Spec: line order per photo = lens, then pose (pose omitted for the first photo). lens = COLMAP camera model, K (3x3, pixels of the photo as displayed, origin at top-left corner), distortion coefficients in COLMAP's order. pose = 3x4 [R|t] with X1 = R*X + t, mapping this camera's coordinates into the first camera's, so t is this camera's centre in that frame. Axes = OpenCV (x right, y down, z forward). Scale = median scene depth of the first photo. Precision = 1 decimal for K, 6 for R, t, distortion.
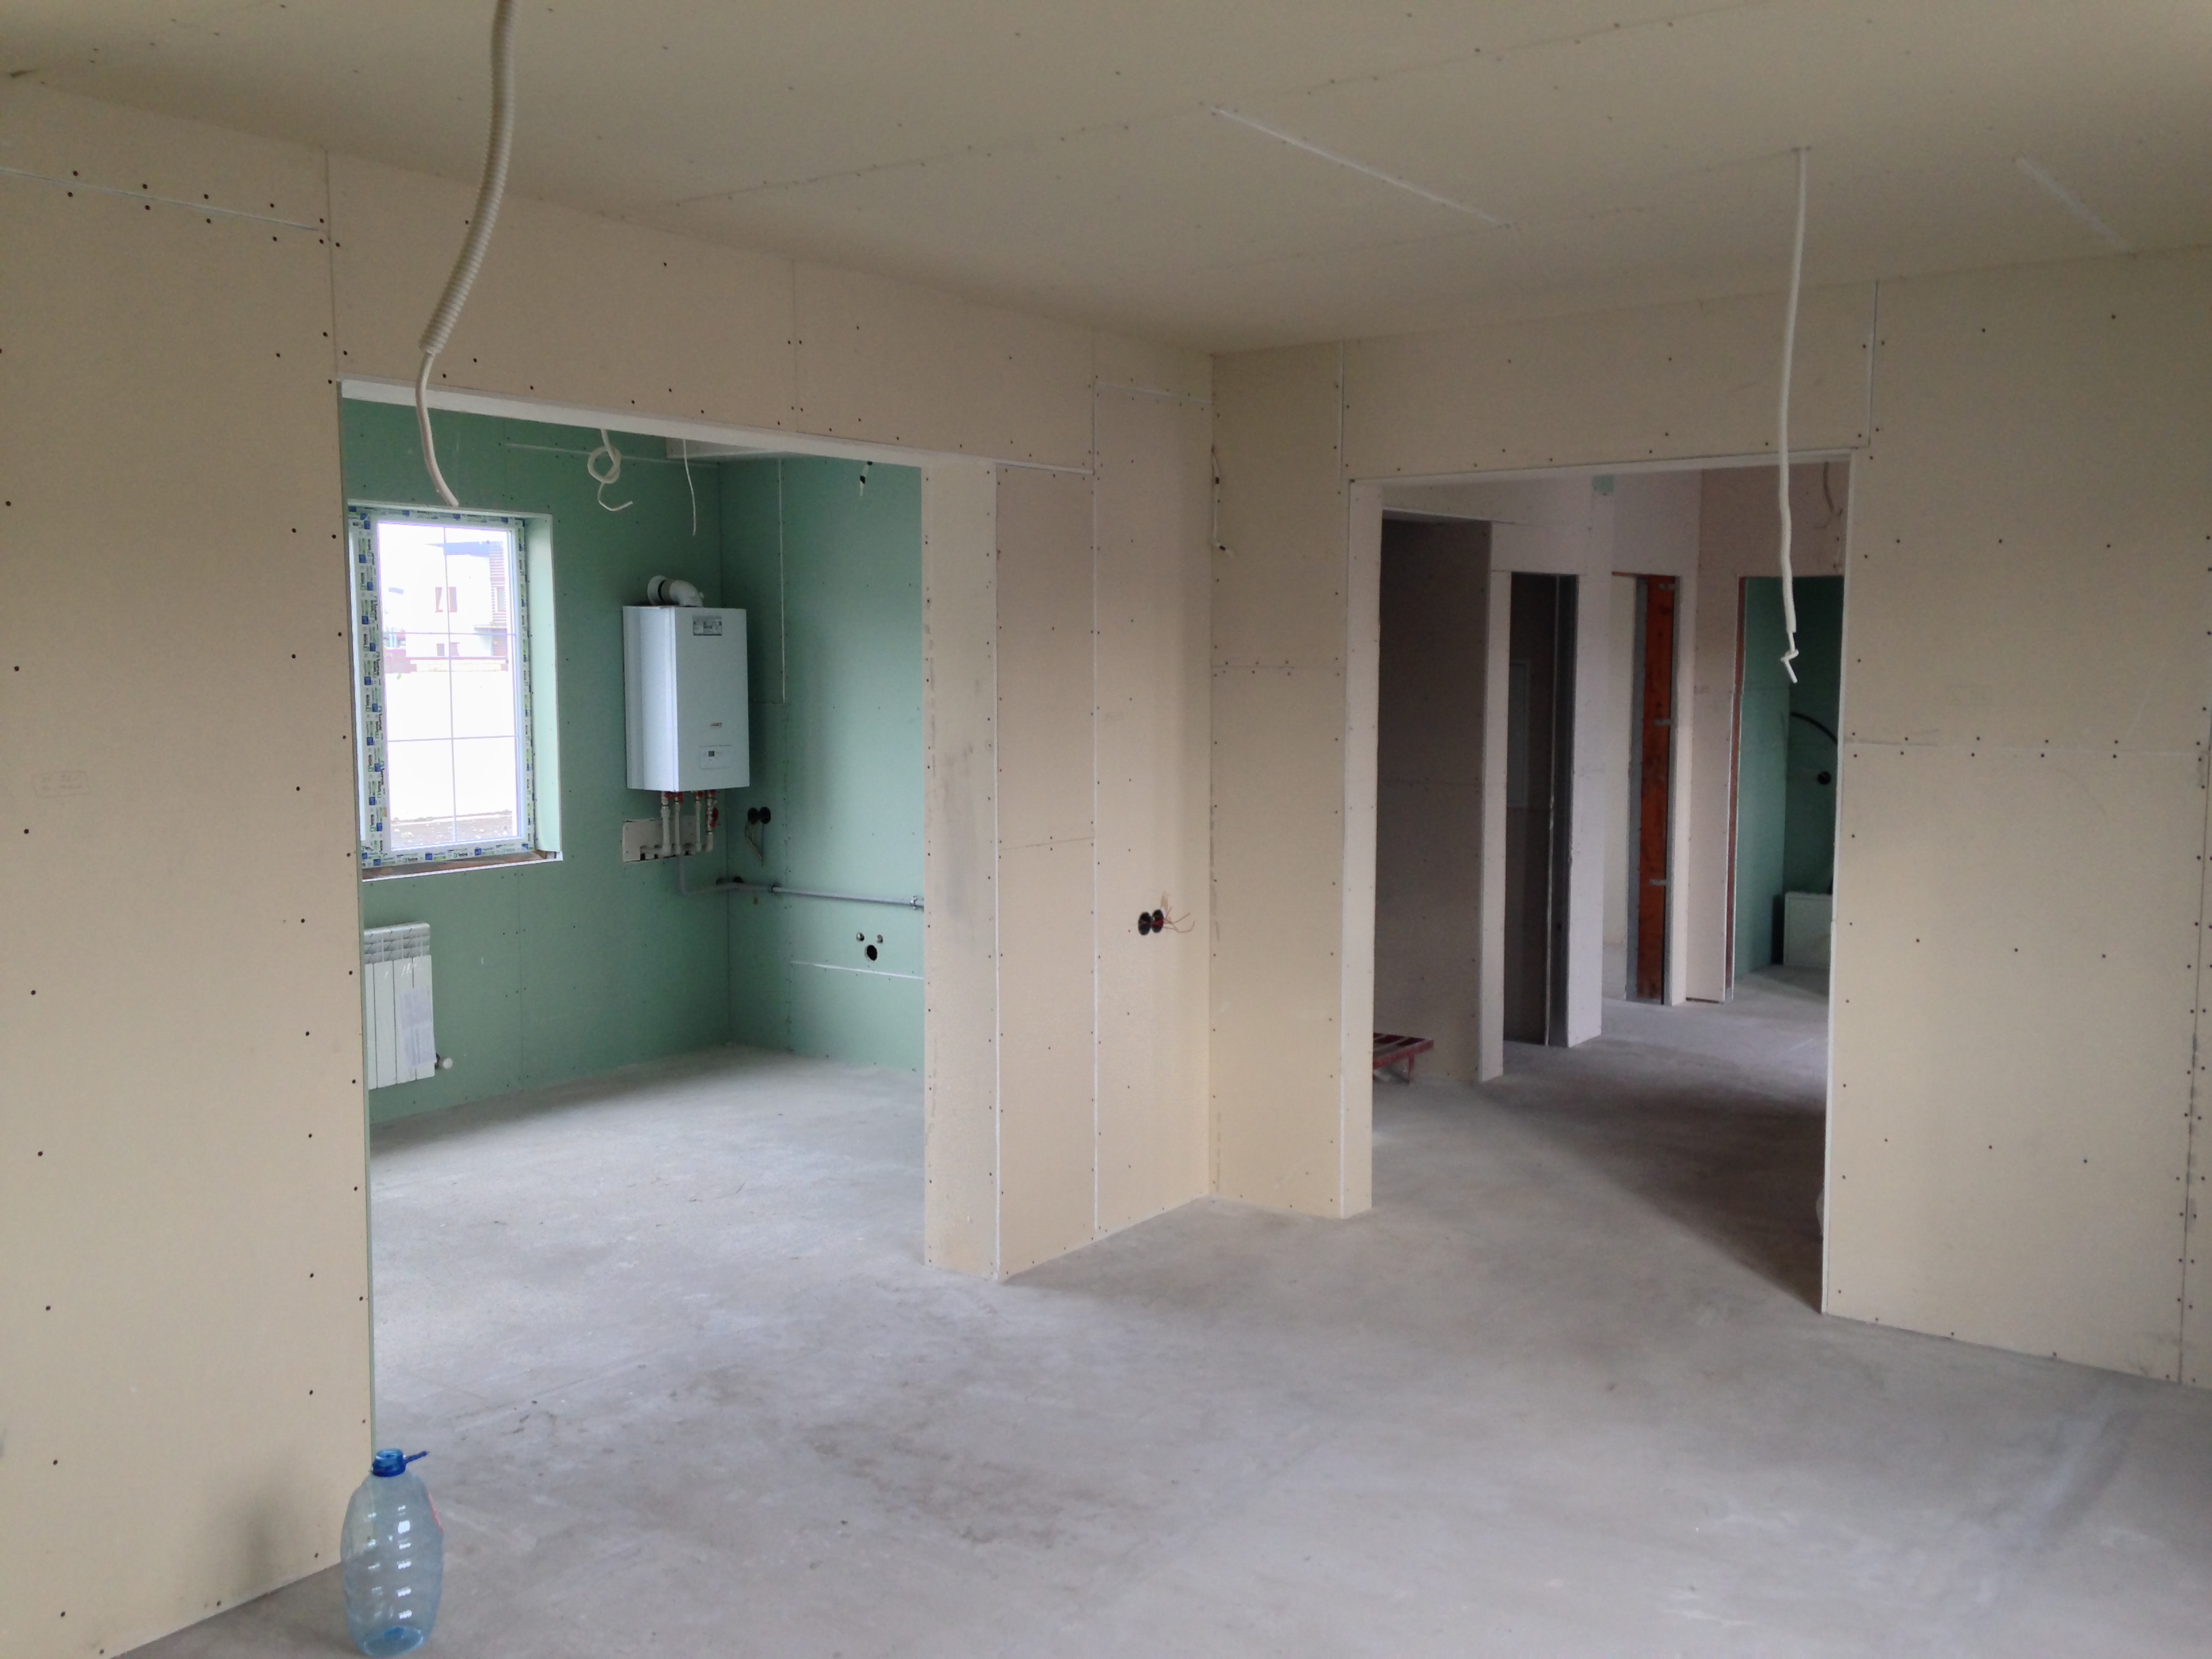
lens RADIAL K [[1979.3, 0, 1100.0], [0, 1979.3, 815.7], [0, 0, 1]] dist [0.199475, -0.294262]
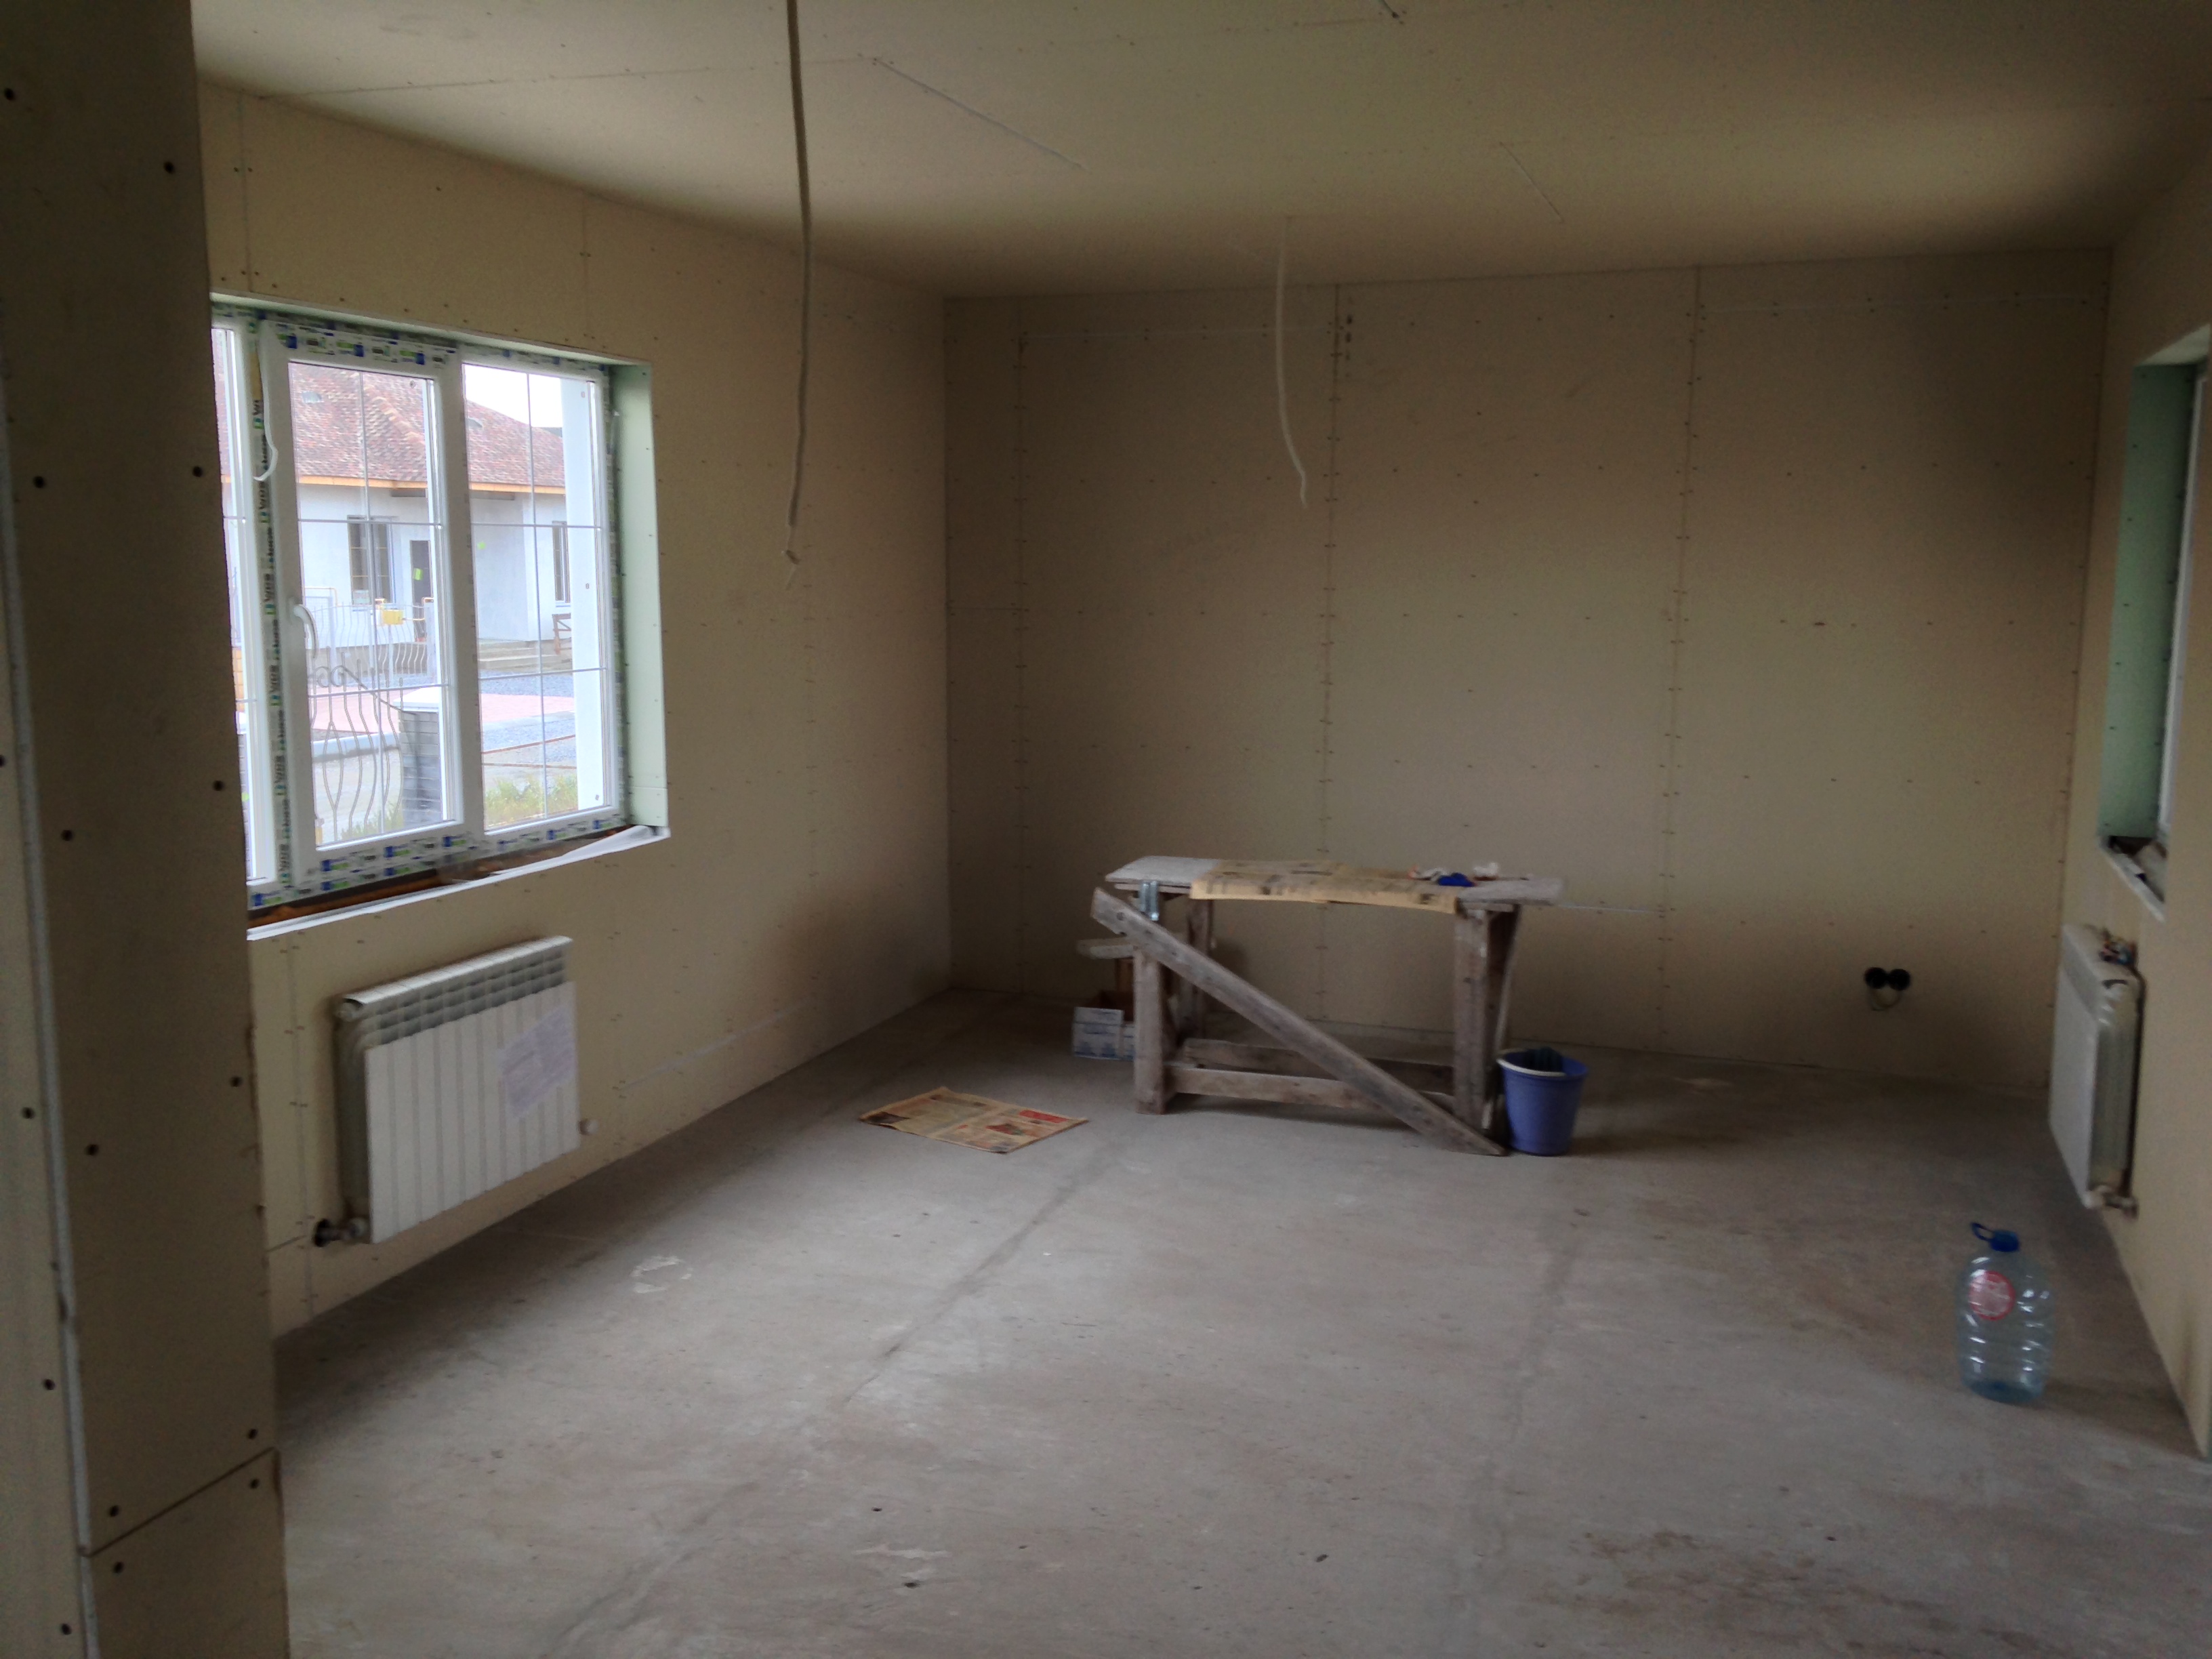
lens RADIAL K [[1979.3, 0, 1100.0], [0, 1979.3, 815.7], [0, 0, 1]] dist [0.199475, -0.294262]
pose [[-0.961766, 0.028114, -0.272427, 0.405275], [-0.031086, 0.977082, 0.210580, -0.135962], [0.272104, 0.210997, -0.938850, 1.637341]]
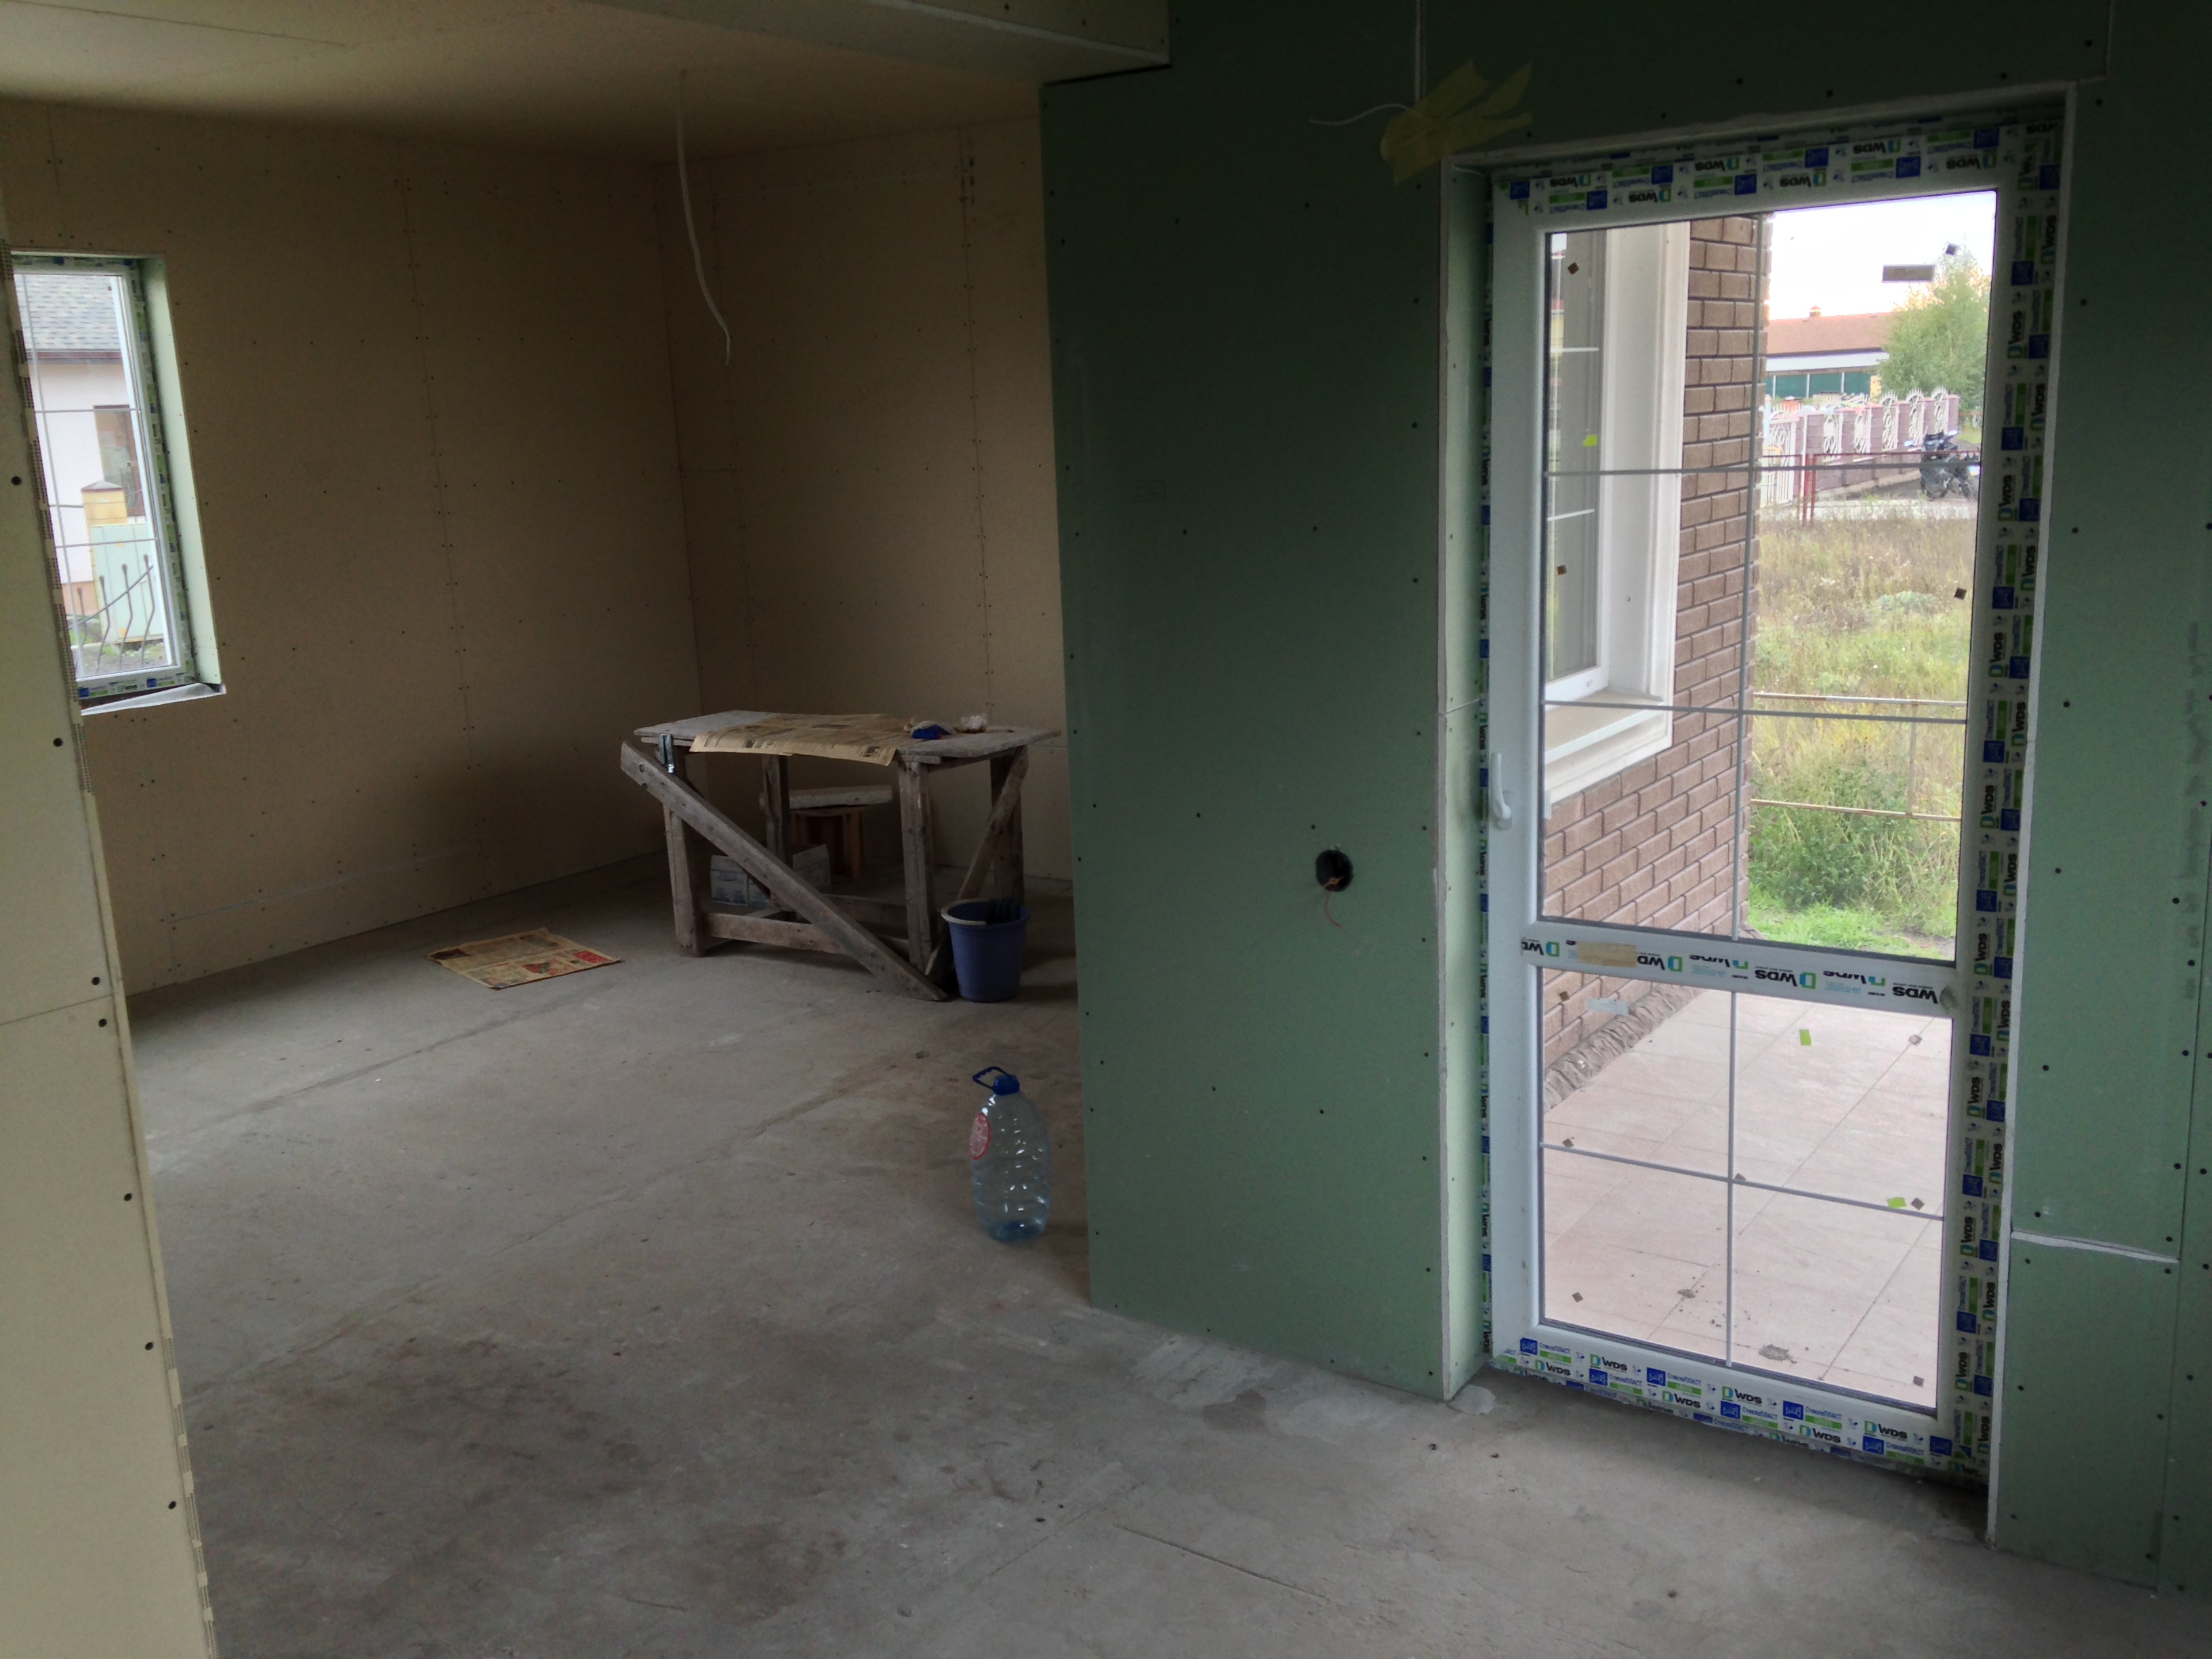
lens RADIAL K [[1979.3, 0, 1100.0], [0, 1979.3, 815.7], [0, 0, 1]] dist [0.199475, -0.294262]
pose [[-0.999057, 0.041182, -0.013720, -0.336850], [0.035683, 0.959153, 0.280627, -0.140204], [0.024717, 0.279873, -0.959719, 1.779421]]
